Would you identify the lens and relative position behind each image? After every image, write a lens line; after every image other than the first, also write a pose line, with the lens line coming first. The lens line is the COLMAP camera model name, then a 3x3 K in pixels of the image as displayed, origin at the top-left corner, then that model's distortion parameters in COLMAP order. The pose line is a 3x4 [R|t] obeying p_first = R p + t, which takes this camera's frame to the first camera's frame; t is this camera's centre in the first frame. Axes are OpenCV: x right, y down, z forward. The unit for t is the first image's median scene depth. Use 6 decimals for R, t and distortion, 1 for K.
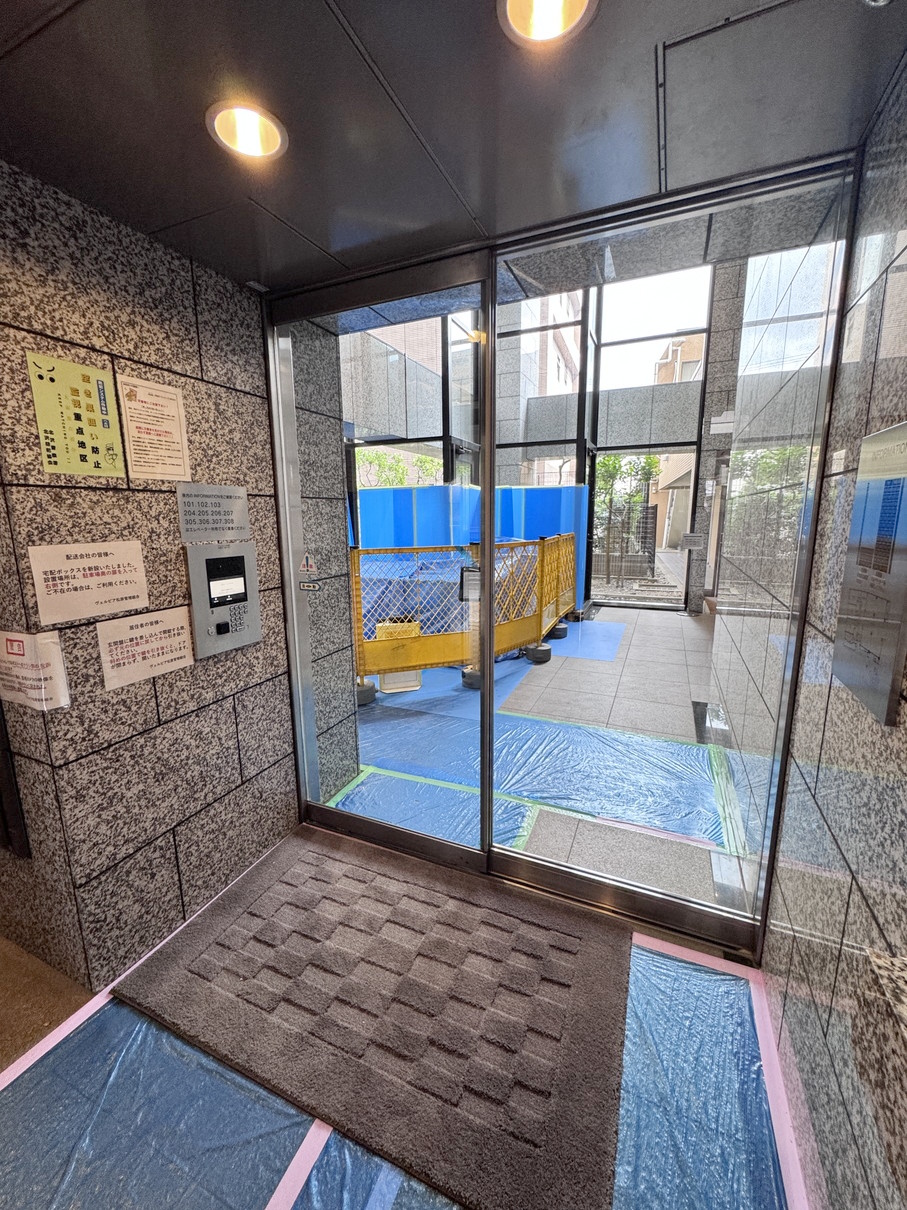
lens RADIAL K [[480.9, 0, 453.8], [0, 480.9, 605.0], [0, 0, 1]] dist [-0.002937, 0.000380]
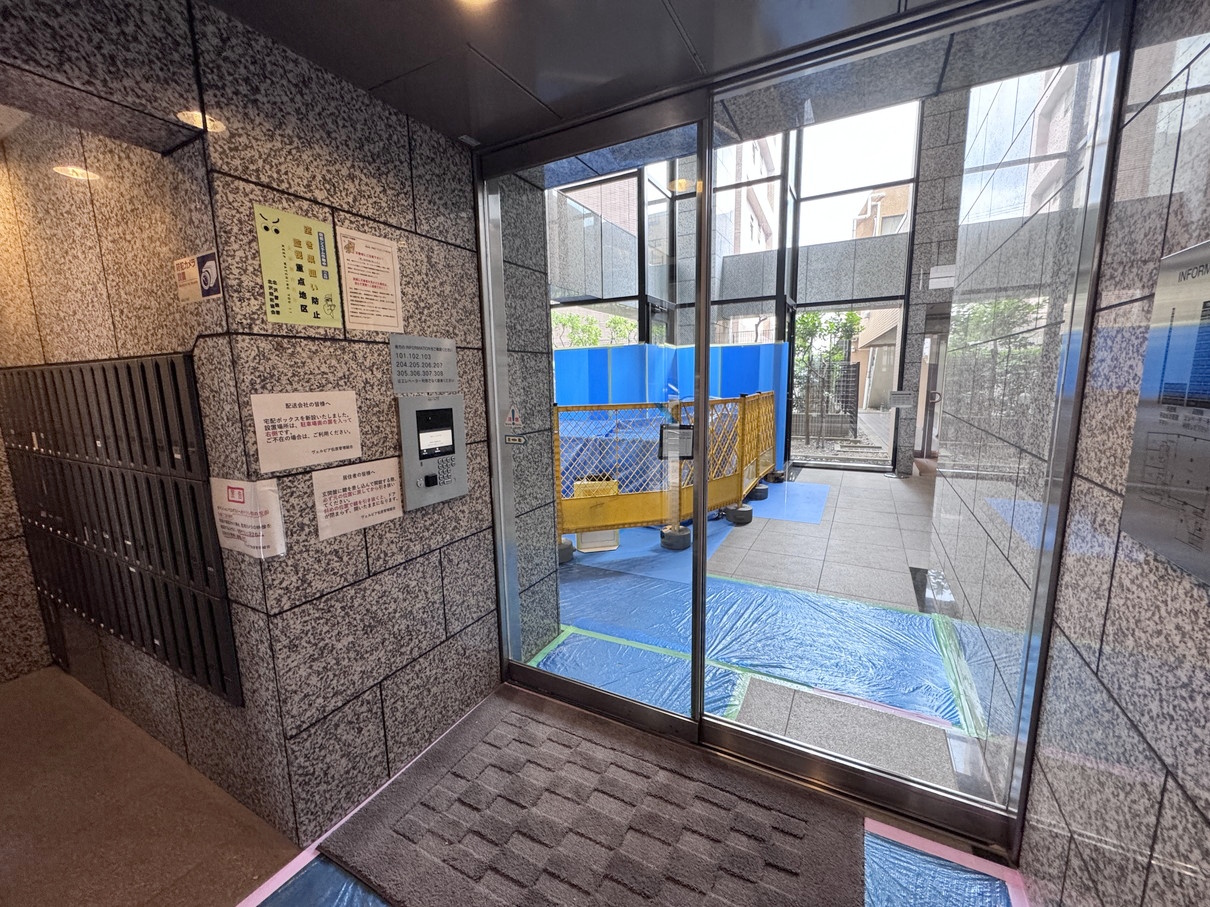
lens RADIAL K [[480.9, 0, 606.5], [0, 480.9, 455.1], [0, 0, 1]] dist [-0.002937, 0.000380]
pose [[0.997127, 0.003744, -0.075657, -0.047154], [-0.005659, 0.999669, -0.025104, 0.019872], [0.075538, 0.025460, 0.996818, 0.038443]]
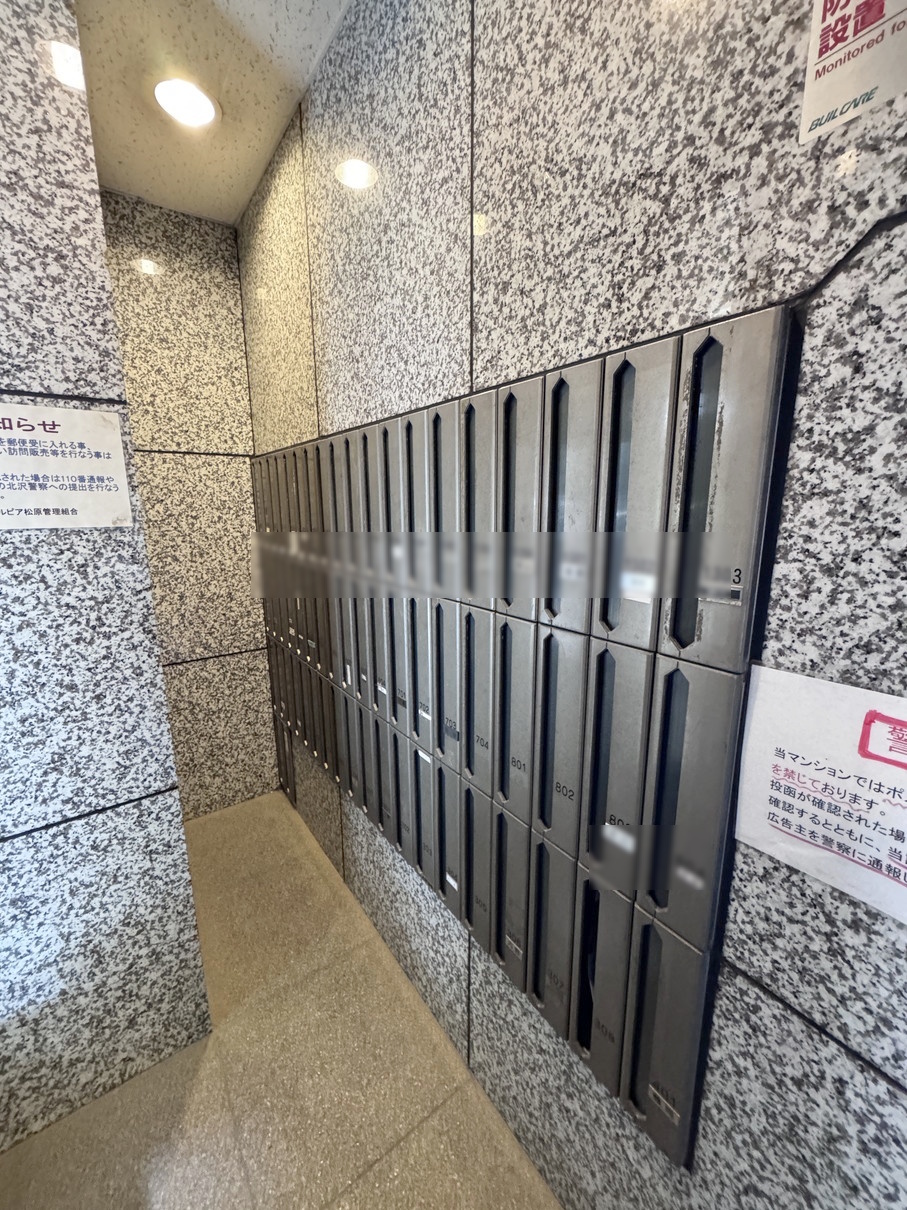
lens RADIAL K [[480.9, 0, 454.3], [0, 480.9, 603.0], [0, 0, 1]] dist [-0.002937, 0.000380]
pose [[0.865753, 0.106002, -0.489116, -0.868762], [-0.094051, 0.994360, 0.049024, 0.003952], [0.491554, 0.003559, 0.870840, 0.482686]]
